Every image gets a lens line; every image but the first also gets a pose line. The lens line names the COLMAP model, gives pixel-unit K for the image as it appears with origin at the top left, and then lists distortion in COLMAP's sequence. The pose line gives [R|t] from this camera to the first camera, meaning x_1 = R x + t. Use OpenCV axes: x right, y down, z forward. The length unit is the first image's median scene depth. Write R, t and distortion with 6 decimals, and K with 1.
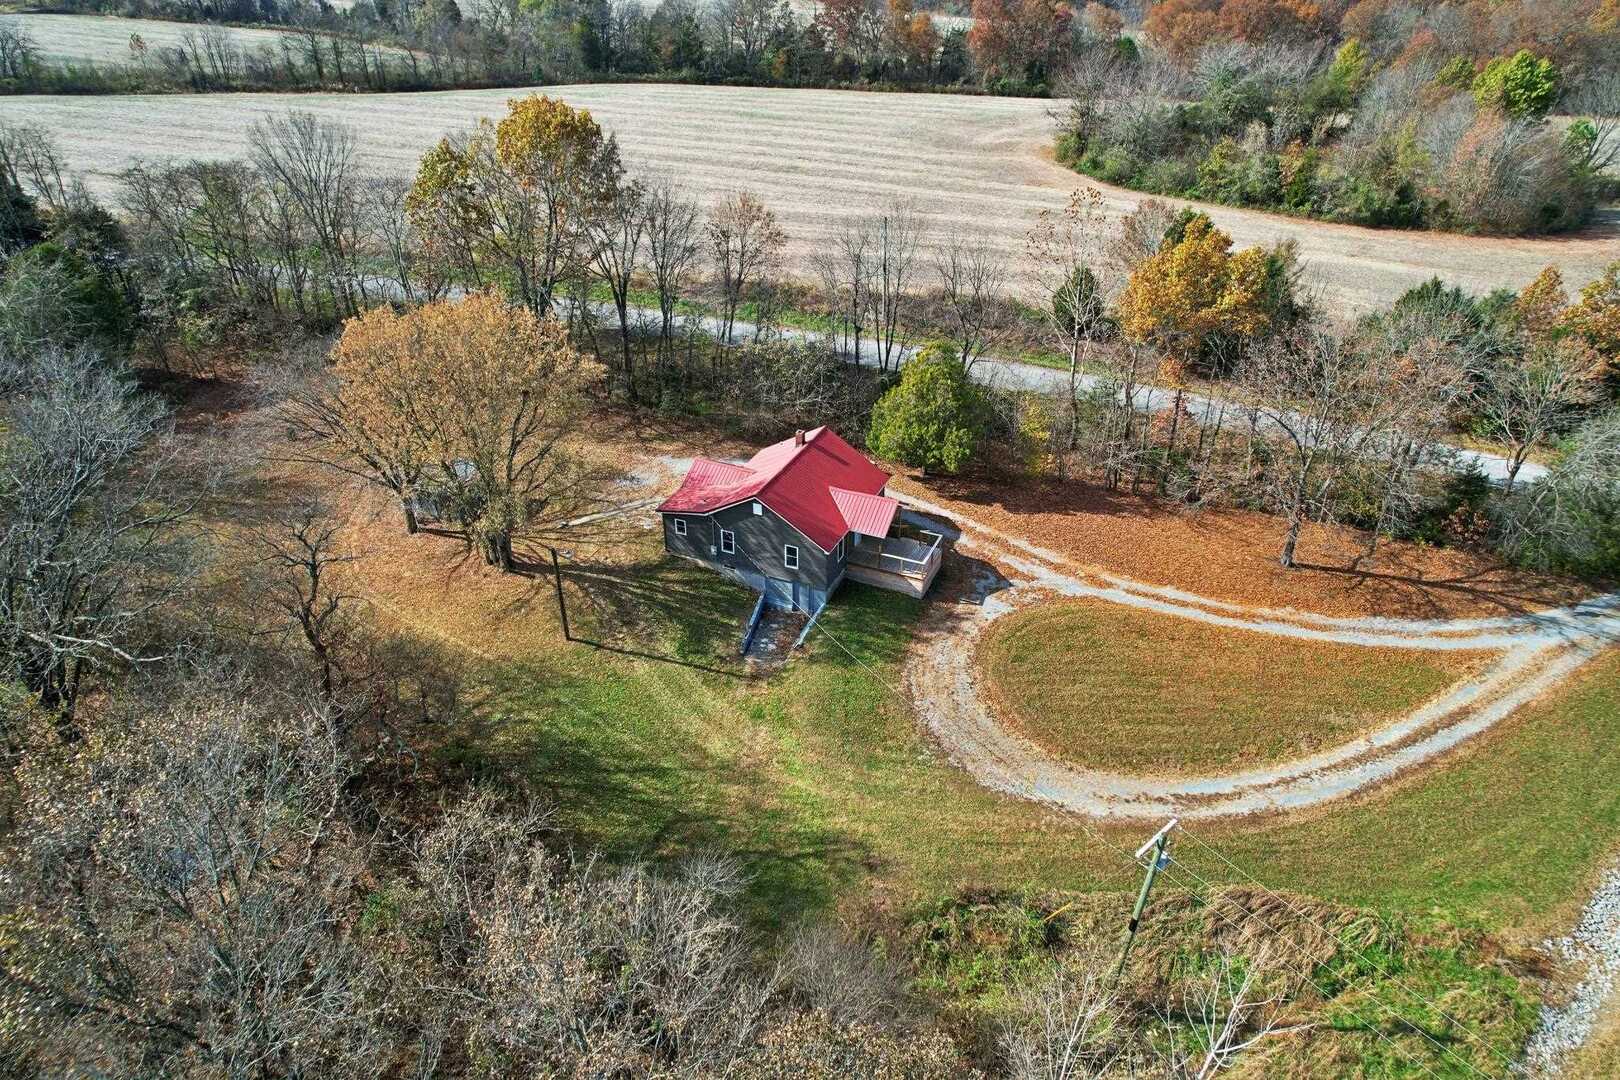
lens RADIAL K [[1037.9, 0, 810.0], [0, 1037.9, 540.0], [0, 0, 1]] dist [-0.062762, 0.063356]
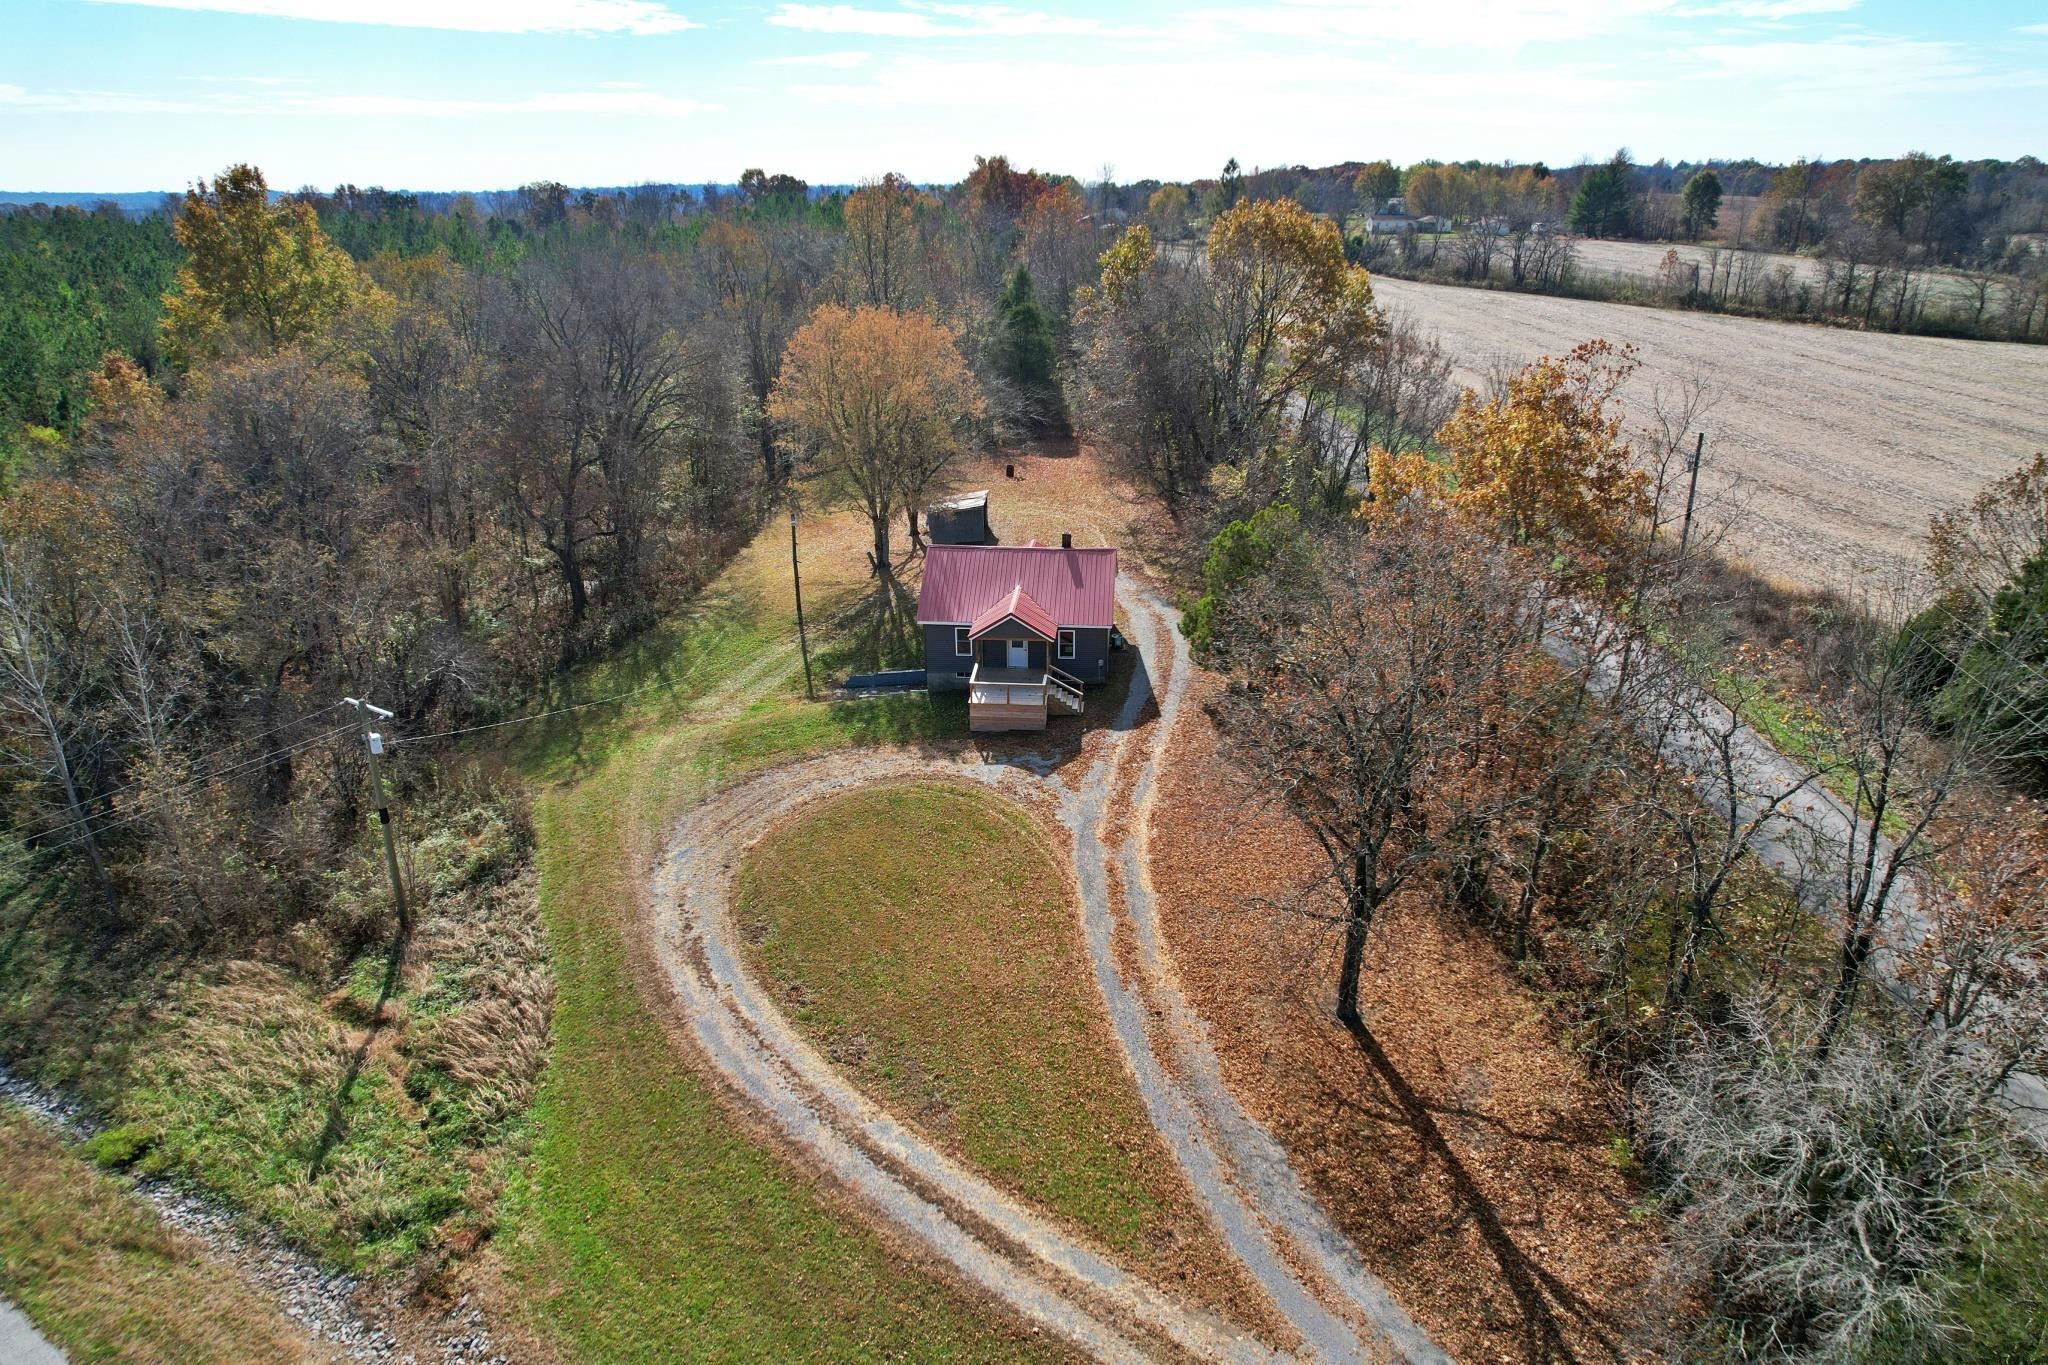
lens RADIAL K [[1312.1, 0, 1024.0], [0, 1312.1, 682.5], [0, 0, 1]] dist [-0.062762, 0.063356]
pose [[0.312493, 0.327918, -0.891526, 1.080372], [-0.490017, 0.859663, 0.144440, -0.151012], [0.813776, 0.391727, 0.429324, 0.622491]]
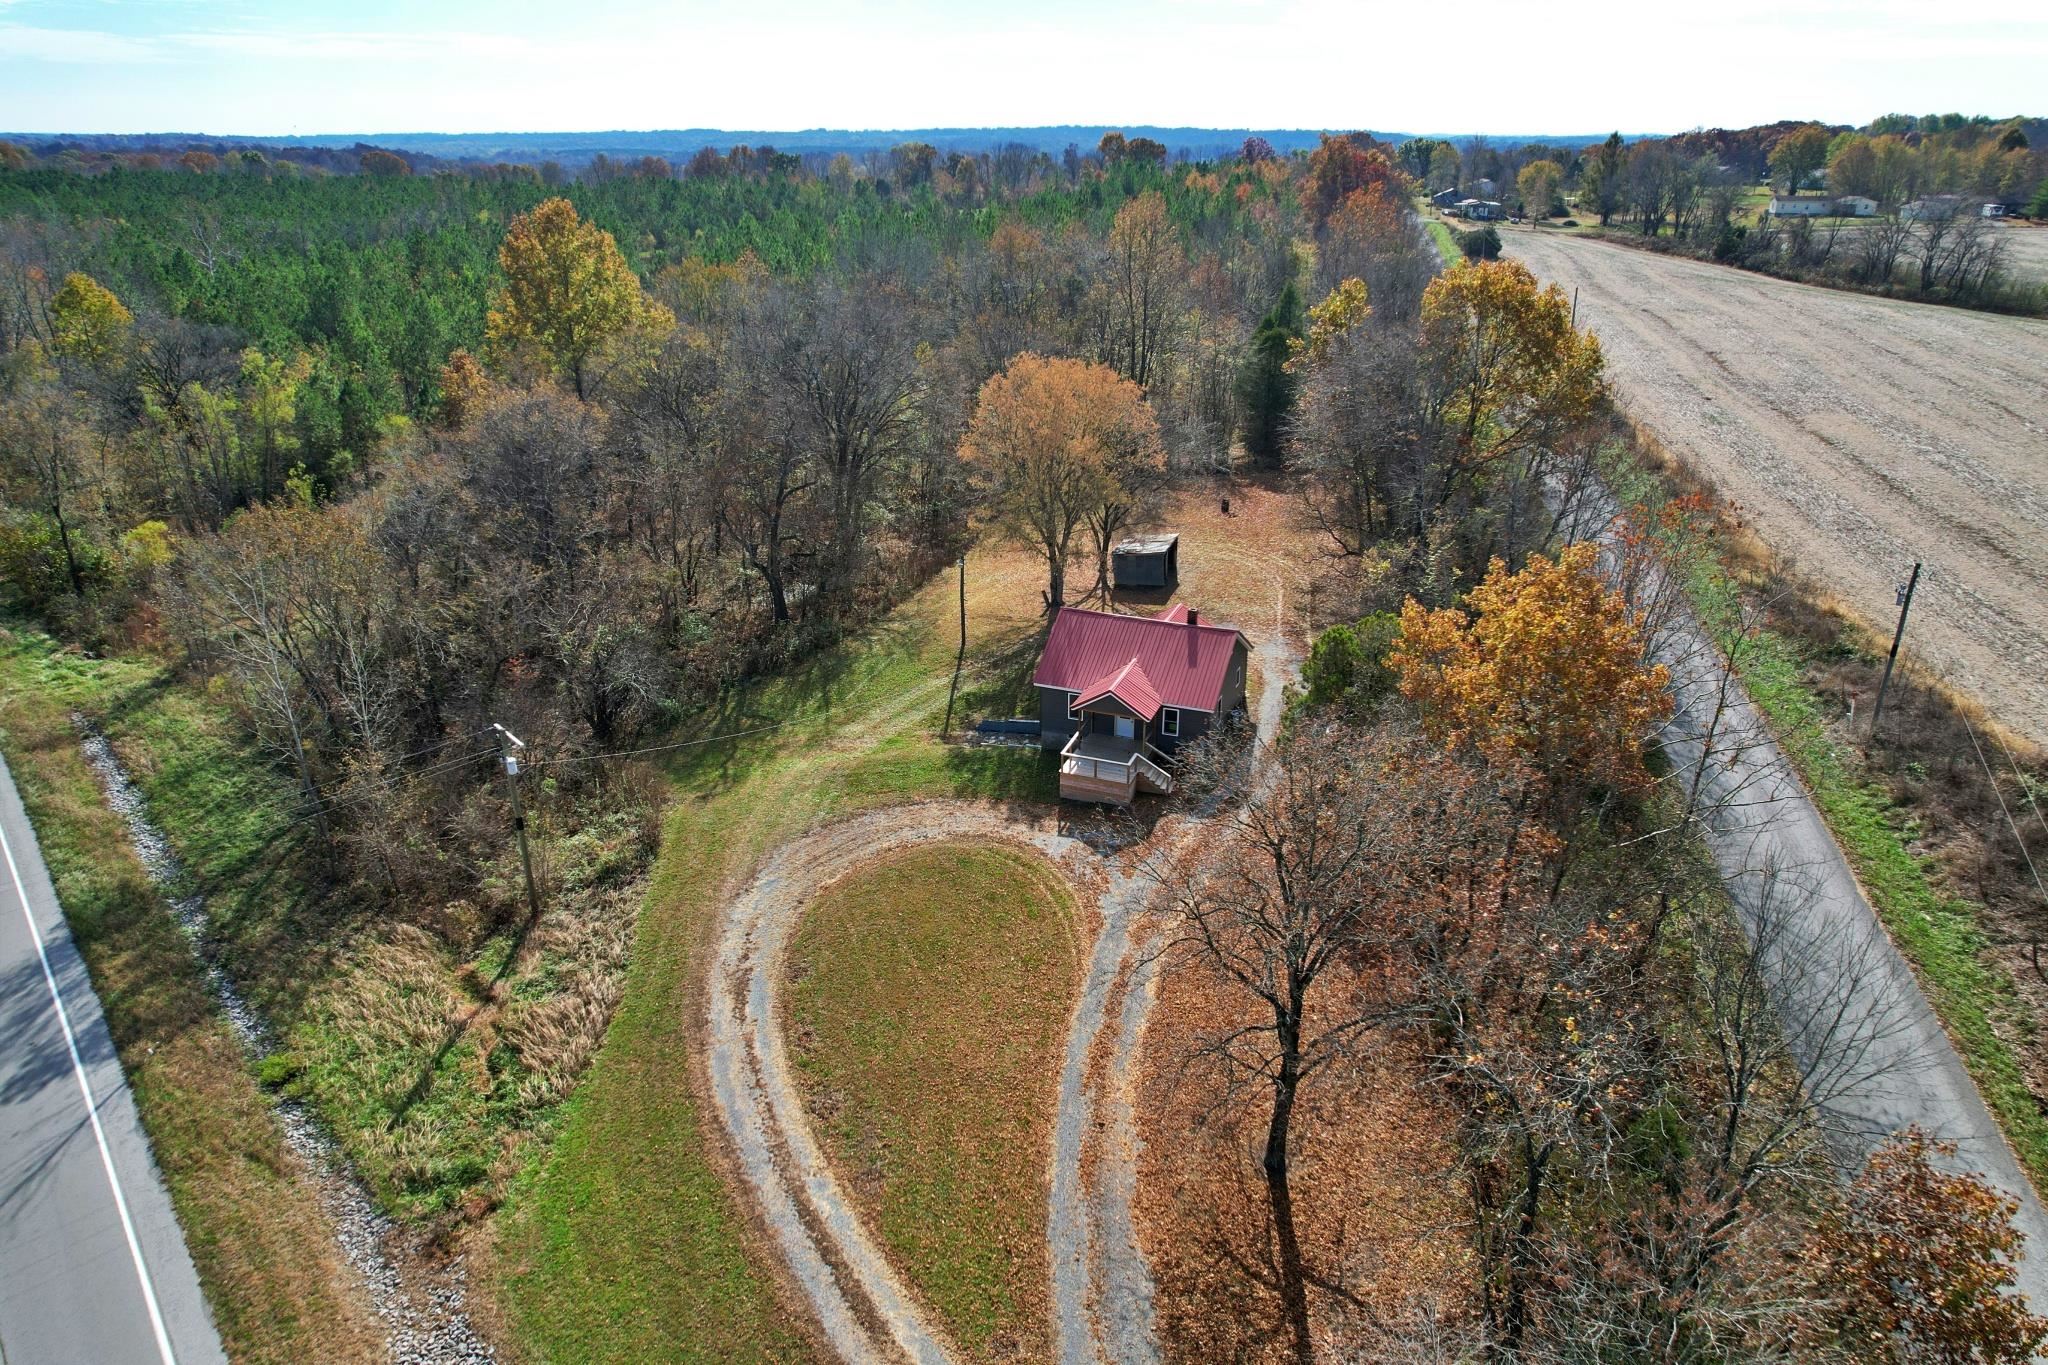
lens RADIAL K [[1312.1, 0, 1024.0], [0, 1312.1, 682.5], [0, 0, 1]] dist [-0.062762, 0.063356]
pose [[0.034968, 0.383370, -0.922933, 1.129622], [-0.521778, 0.794641, 0.310311, -0.356604], [0.852364, 0.470715, 0.227821, 0.733046]]
